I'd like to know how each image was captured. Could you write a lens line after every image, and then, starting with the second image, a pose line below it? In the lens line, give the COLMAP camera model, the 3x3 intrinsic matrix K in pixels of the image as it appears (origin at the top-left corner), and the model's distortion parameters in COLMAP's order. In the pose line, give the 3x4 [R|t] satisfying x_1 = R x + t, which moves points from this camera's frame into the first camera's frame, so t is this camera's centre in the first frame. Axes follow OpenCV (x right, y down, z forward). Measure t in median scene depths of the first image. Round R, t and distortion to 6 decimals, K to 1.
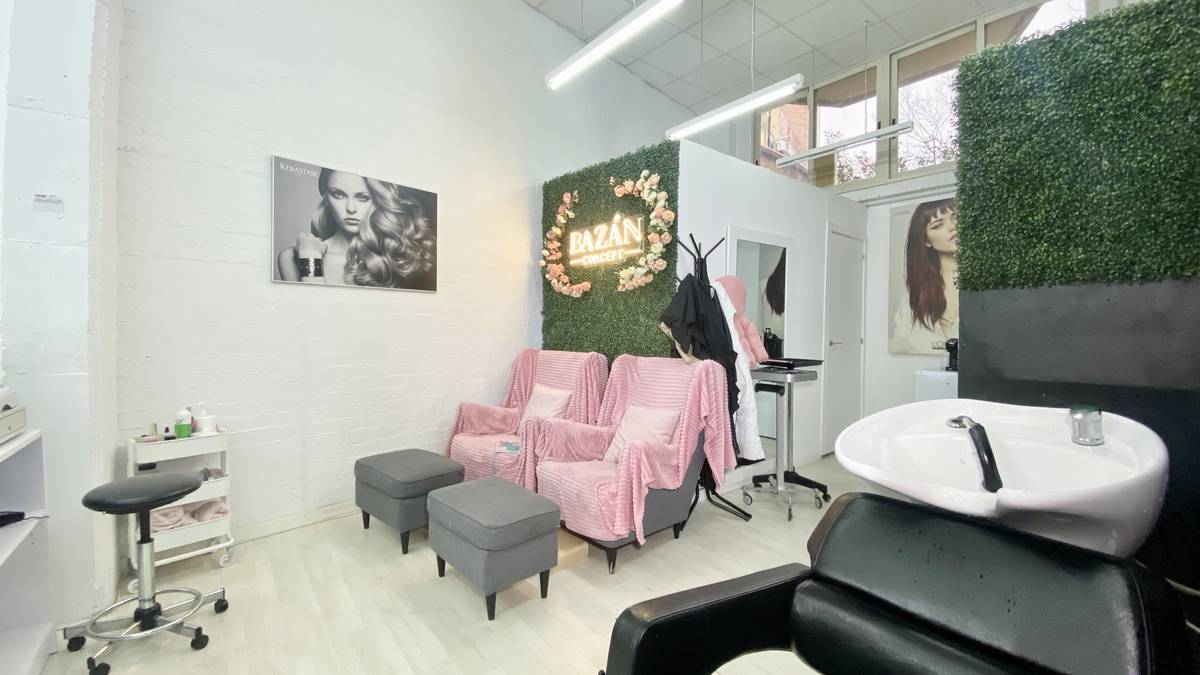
lens RADIAL K [[487.4, 0, 610.2], [0, 487.4, 340.5], [0, 0, 1]] dist [0.022613, -0.019597]
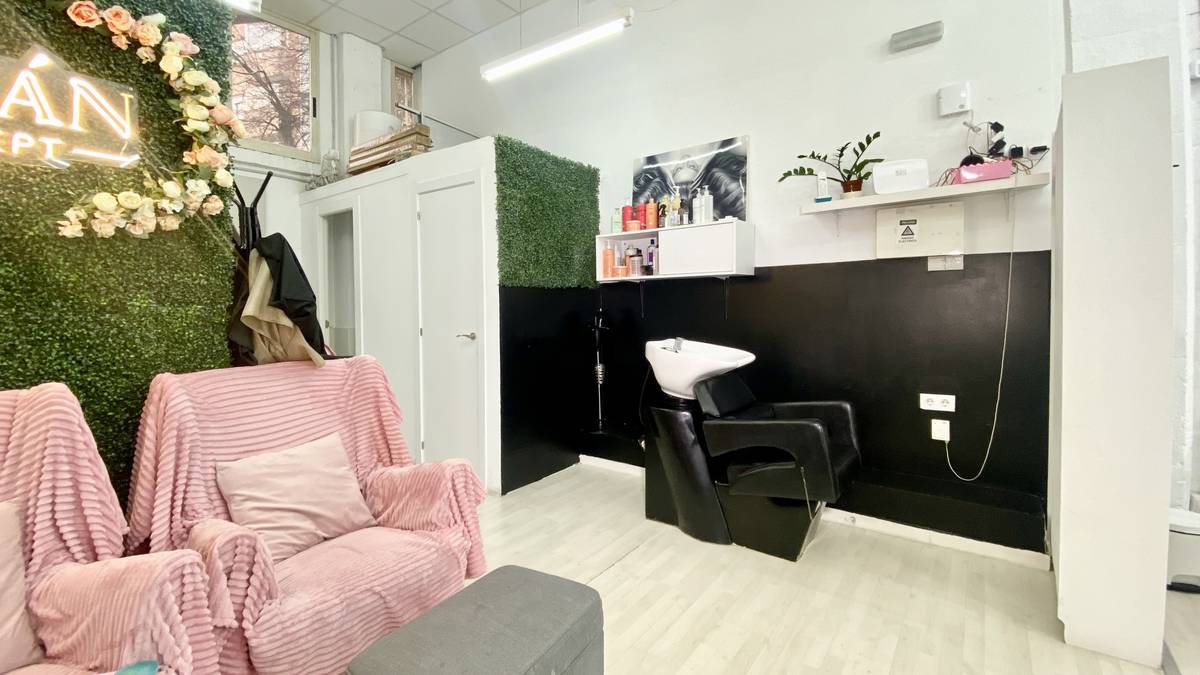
lens RADIAL K [[500.5, 0, 601.4], [0, 500.5, 329.0], [0, 0, 1]] dist [-0.039906, -0.001424]
pose [[-0.253877, -0.038063, 0.966487, -0.508273], [0.034480, 0.998234, 0.048371, -0.021025], [-0.966622, 0.045605, -0.252116, 0.641652]]
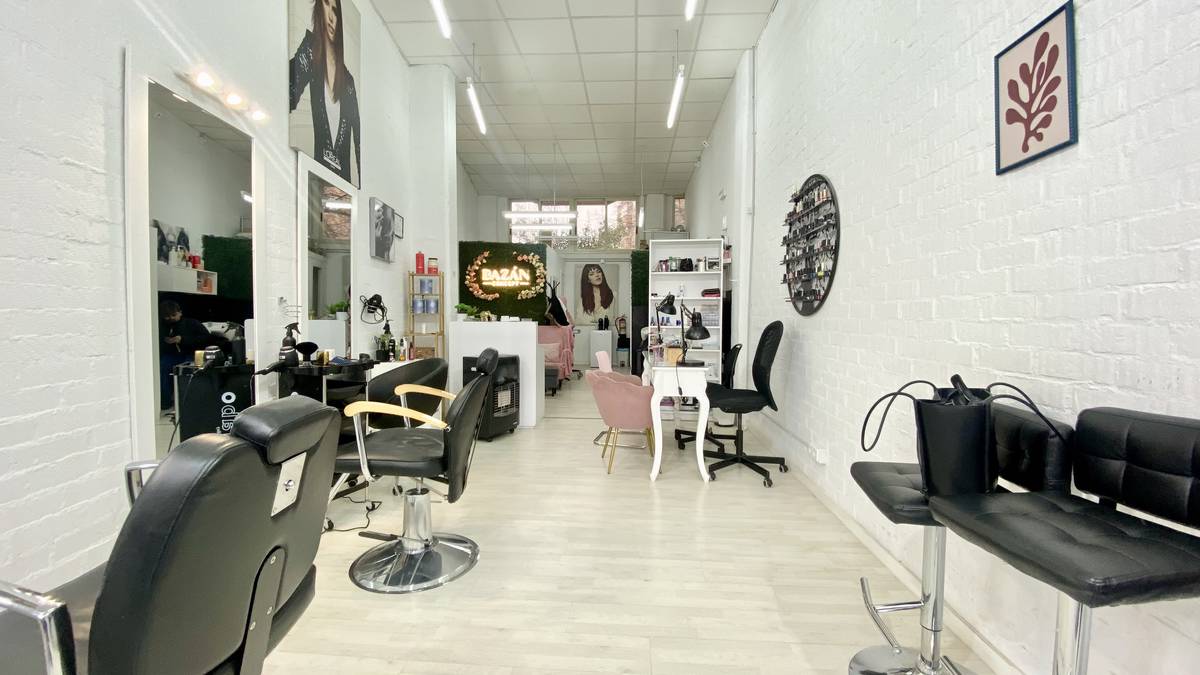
lens RADIAL K [[487.4, 0, 602.0], [0, 487.4, 335.6], [0, 0, 1]] dist [0.022613, -0.019597]
pose [[0.669815, -0.032191, 0.741829, -1.479397], [0.018242, 0.999472, 0.026900, 0.021791], [-0.742303, -0.004485, 0.670049, -0.909927]]
